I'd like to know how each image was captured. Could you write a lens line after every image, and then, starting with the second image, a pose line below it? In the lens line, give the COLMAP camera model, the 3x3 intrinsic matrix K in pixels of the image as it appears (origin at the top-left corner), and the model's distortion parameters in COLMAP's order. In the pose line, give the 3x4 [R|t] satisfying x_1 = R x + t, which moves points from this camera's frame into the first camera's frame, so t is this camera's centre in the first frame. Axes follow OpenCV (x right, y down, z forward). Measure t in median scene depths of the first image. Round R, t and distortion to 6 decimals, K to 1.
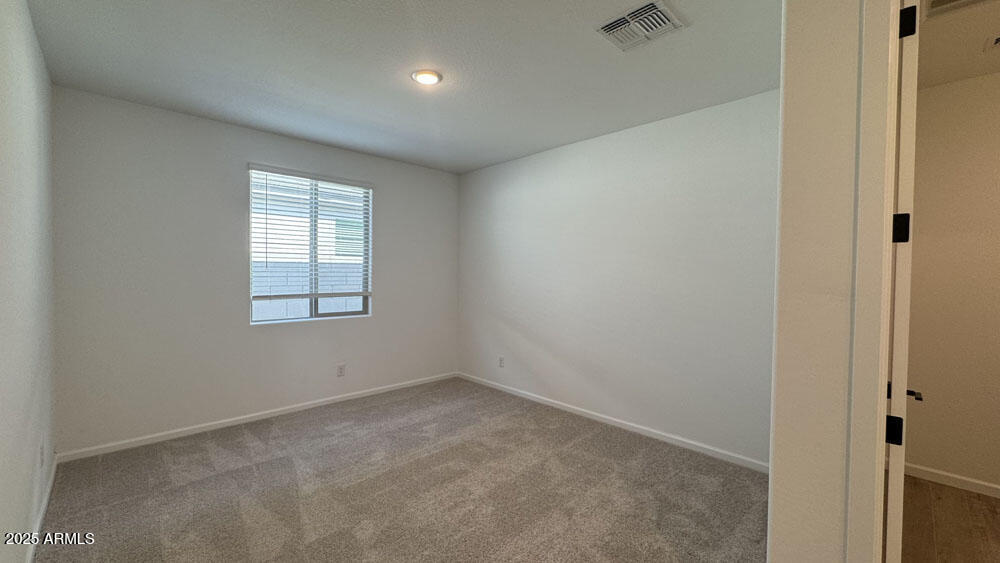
lens RADIAL K [[400.6, 0, 500.5], [0, 400.6, 281.2], [0, 0, 1]] dist [-0.002258, 0.000144]
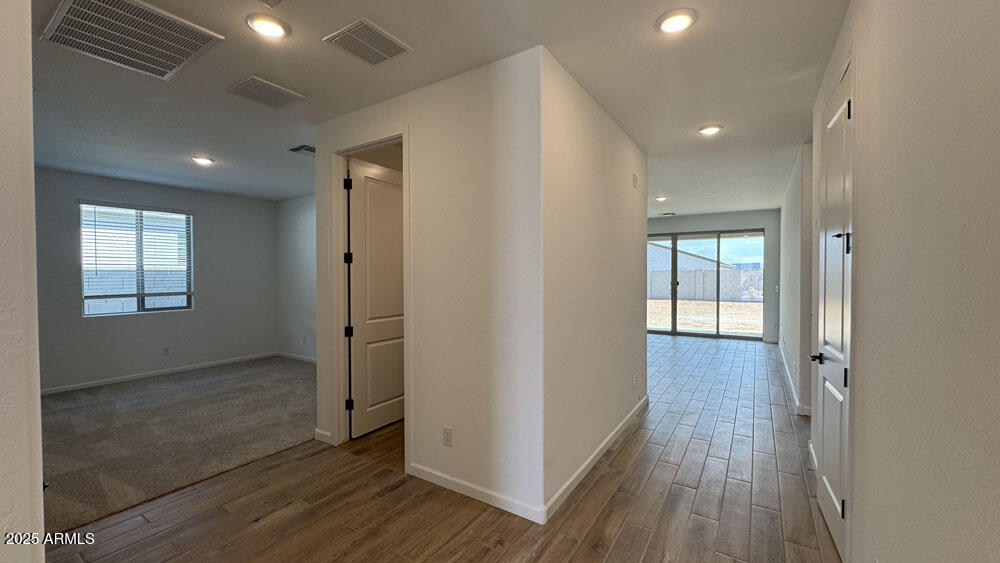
lens RADIAL K [[400.6, 0, 500.5], [0, 400.6, 281.2], [0, 0, 1]] dist [-0.002258, 0.000144]
pose [[0.974937, -0.018669, 0.221695, 0.416729], [0.019527, 0.999808, -0.001676, 0.015042], [-0.221622, 0.005963, 0.975115, -0.580311]]
